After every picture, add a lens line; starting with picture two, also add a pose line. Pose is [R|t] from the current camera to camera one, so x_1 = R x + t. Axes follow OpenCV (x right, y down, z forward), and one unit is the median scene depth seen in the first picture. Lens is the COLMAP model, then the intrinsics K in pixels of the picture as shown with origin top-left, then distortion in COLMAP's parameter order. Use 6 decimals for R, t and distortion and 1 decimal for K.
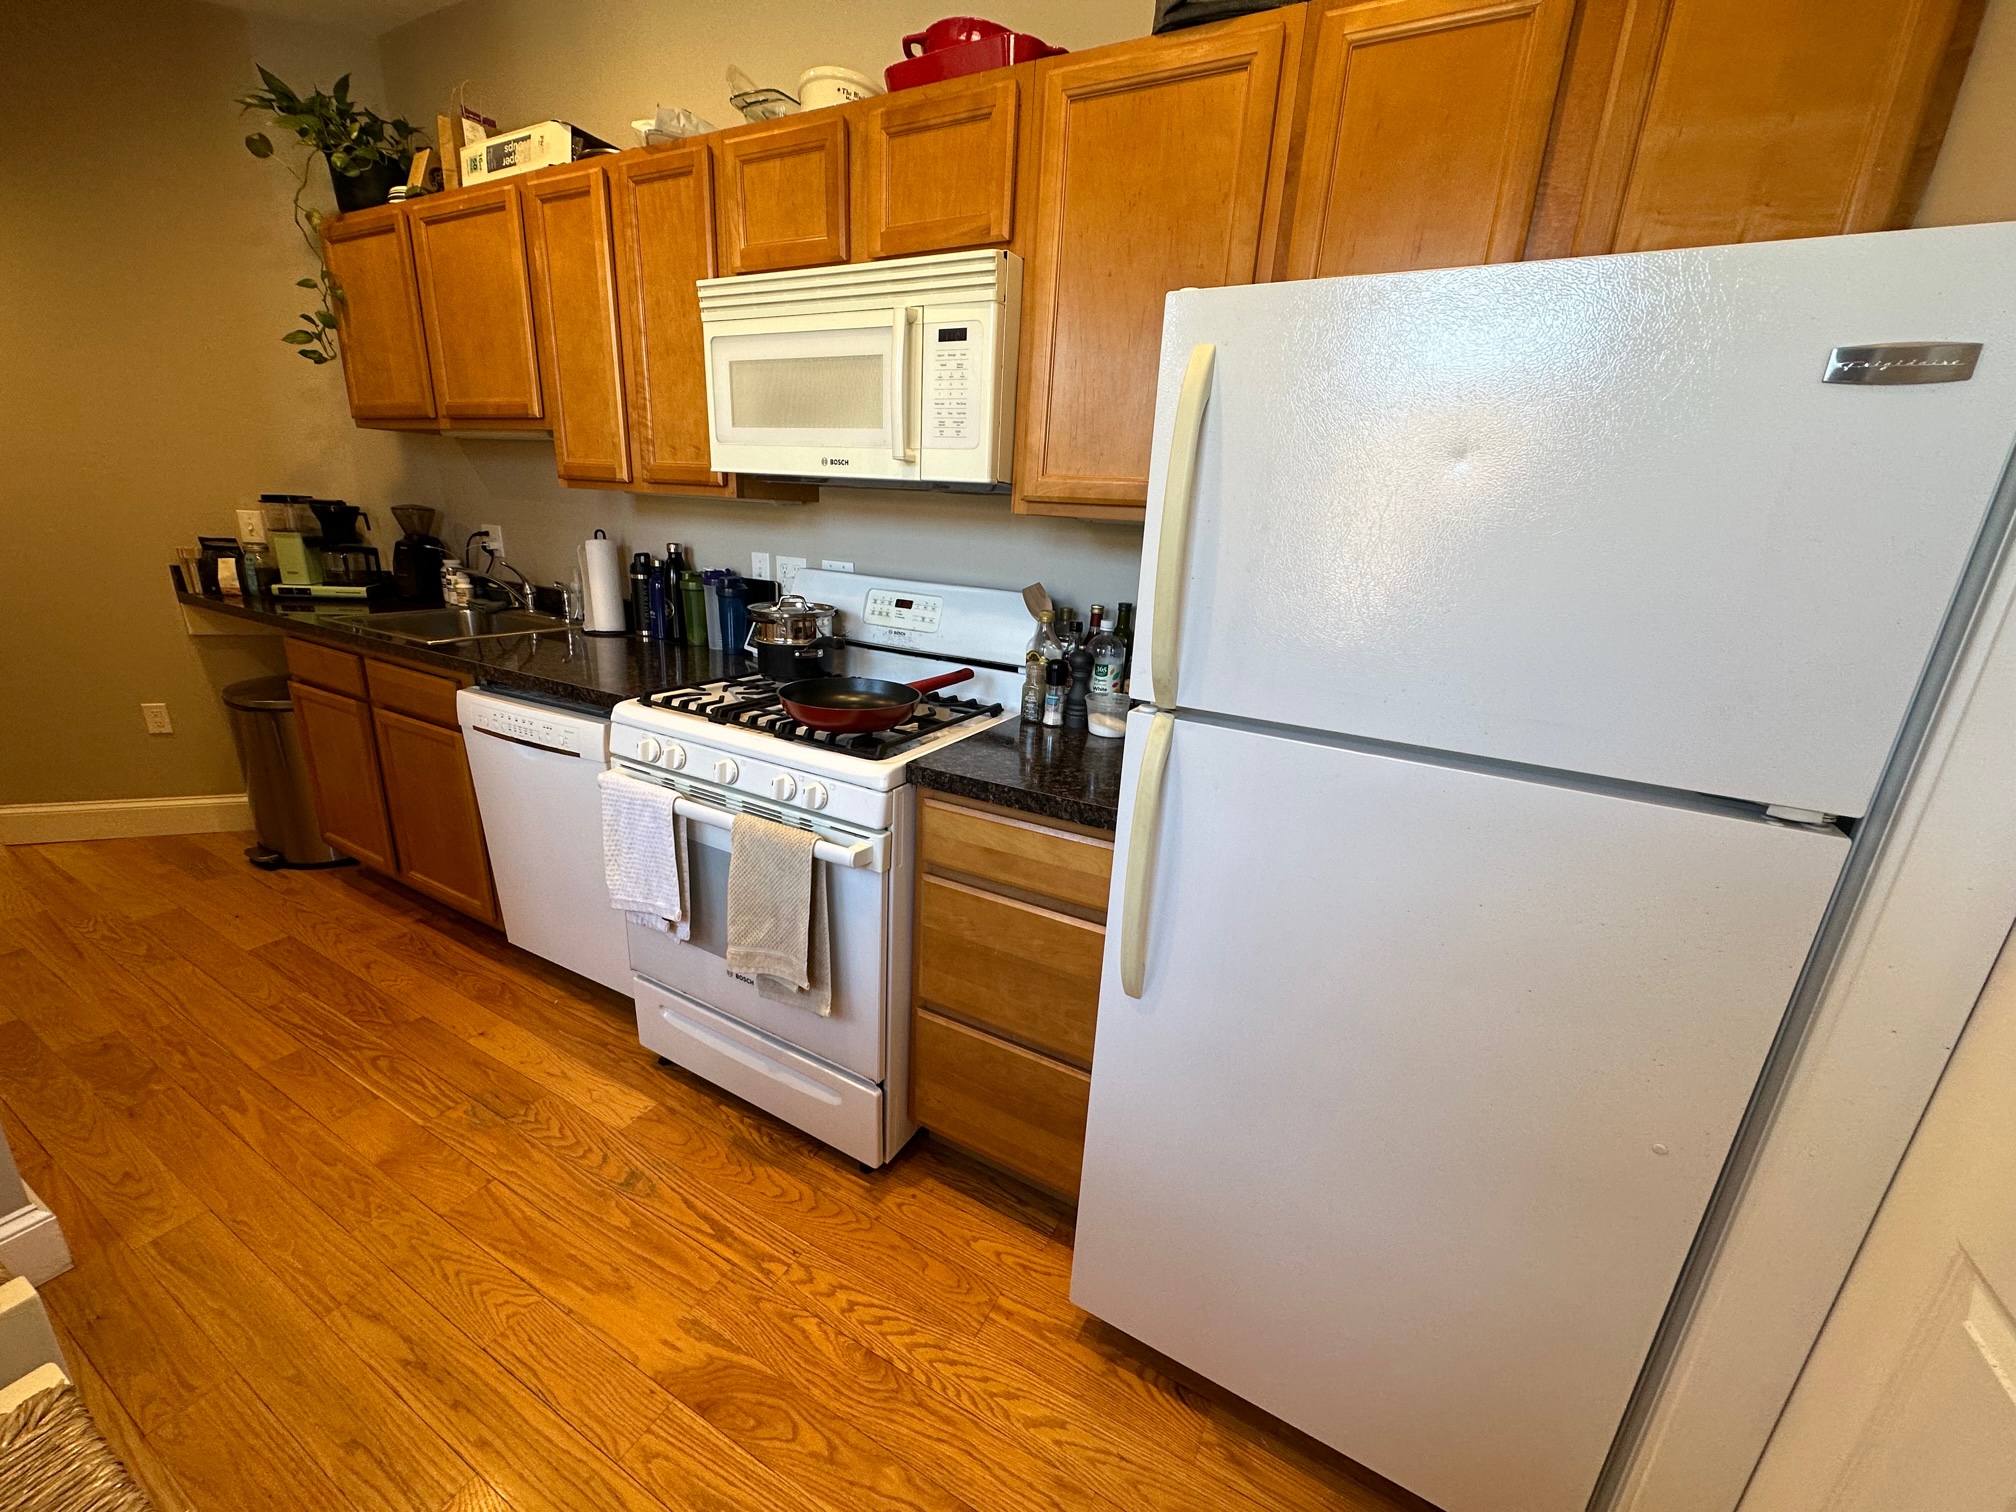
lens RADIAL K [[802.3, 0, 1007.7], [0, 802.3, 750.9], [0, 0, 1]] dist [-0.001516, -0.000292]
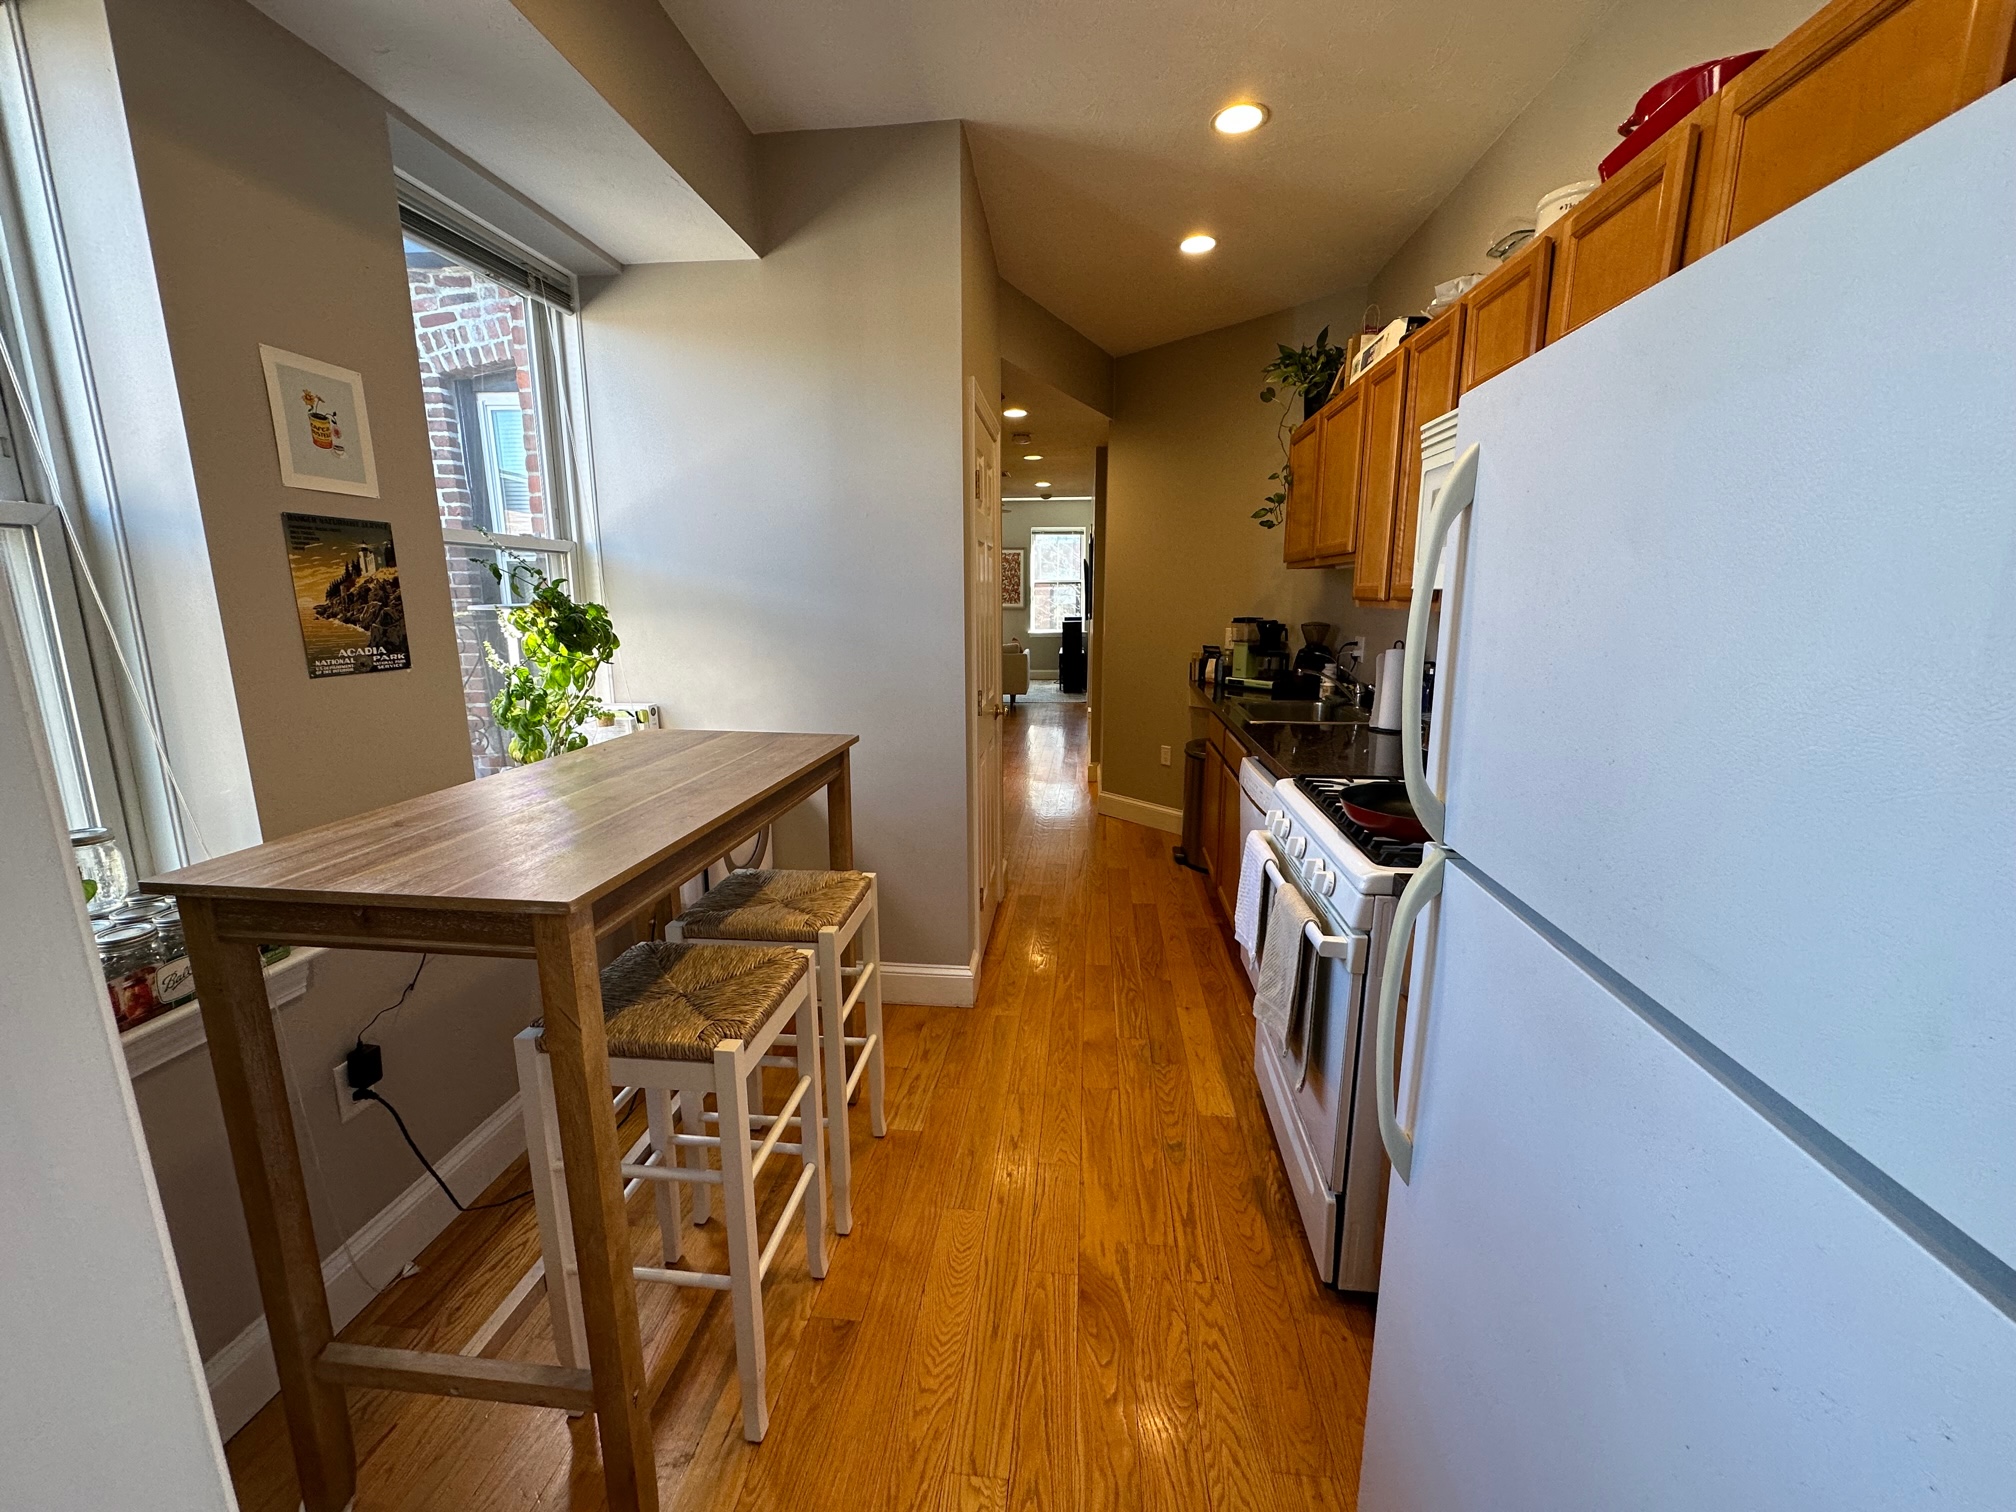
lens RADIAL K [[802.3, 0, 1007.7], [0, 802.3, 750.9], [0, 0, 1]] dist [-0.001516, -0.000292]
pose [[0.377678, 0.124439, -0.917537, 0.424654], [-0.243067, 0.969500, 0.031435, -0.033815], [0.893464, 0.211151, 0.396406, 0.116733]]
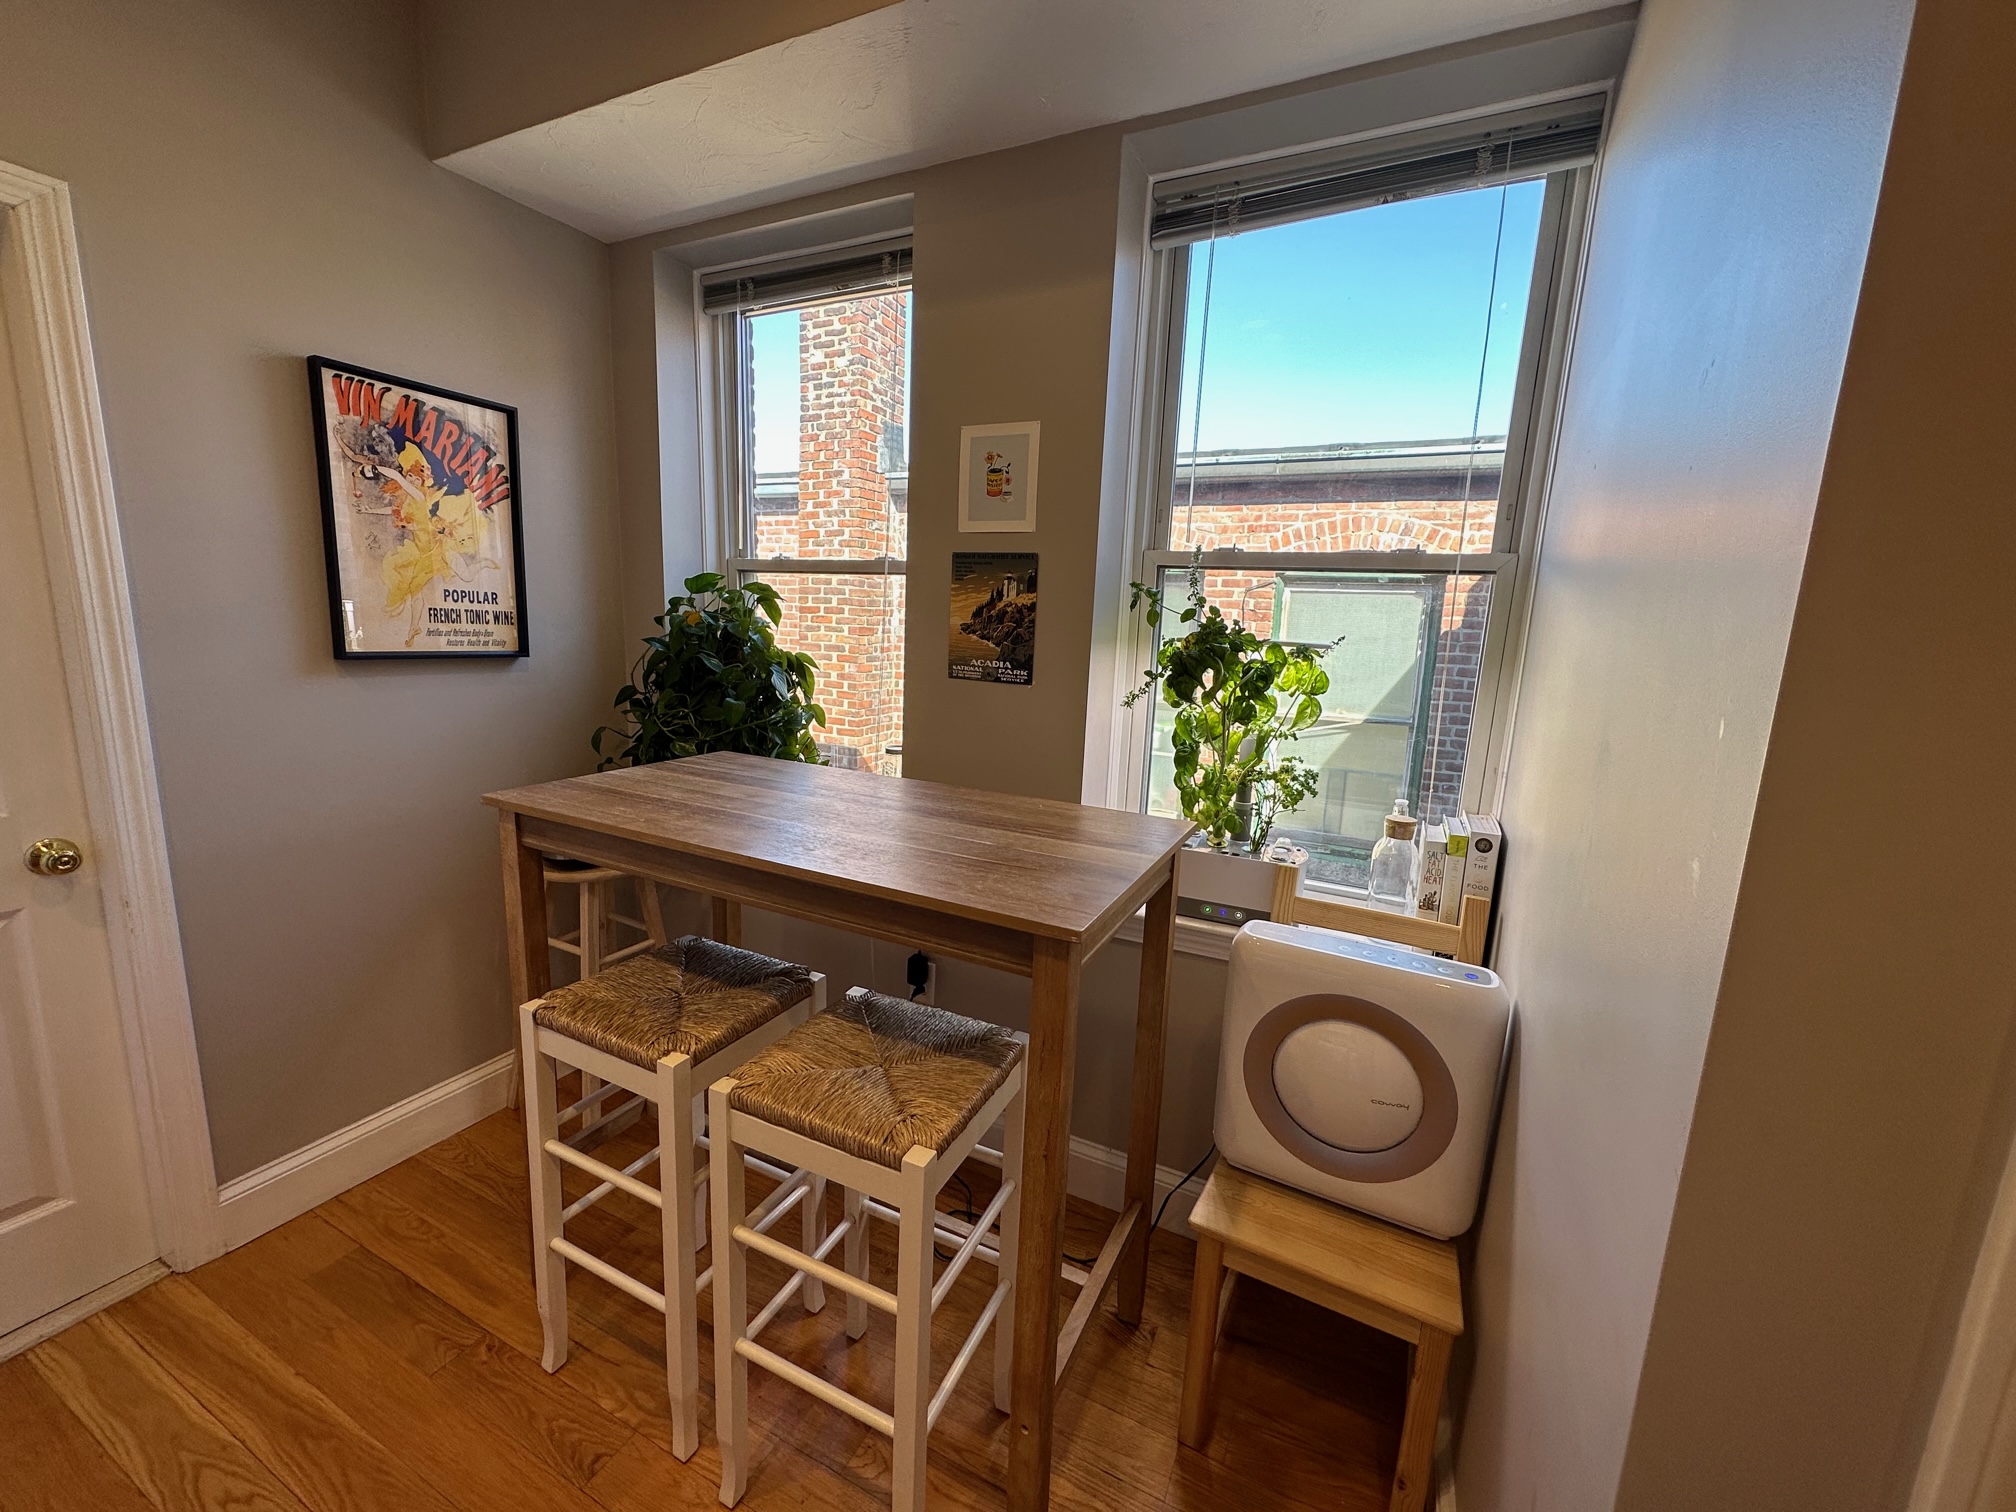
lens RADIAL K [[791.1, 0, 1008.0], [0, 791.1, 756.0], [0, 0, 1]] dist [-0.000552, 0.000049]
pose [[-0.994859, -0.087785, -0.050495, -0.538102], [-0.101137, 0.886878, 0.450798, -0.275715], [0.005210, 0.453587, -0.891197, 0.722810]]
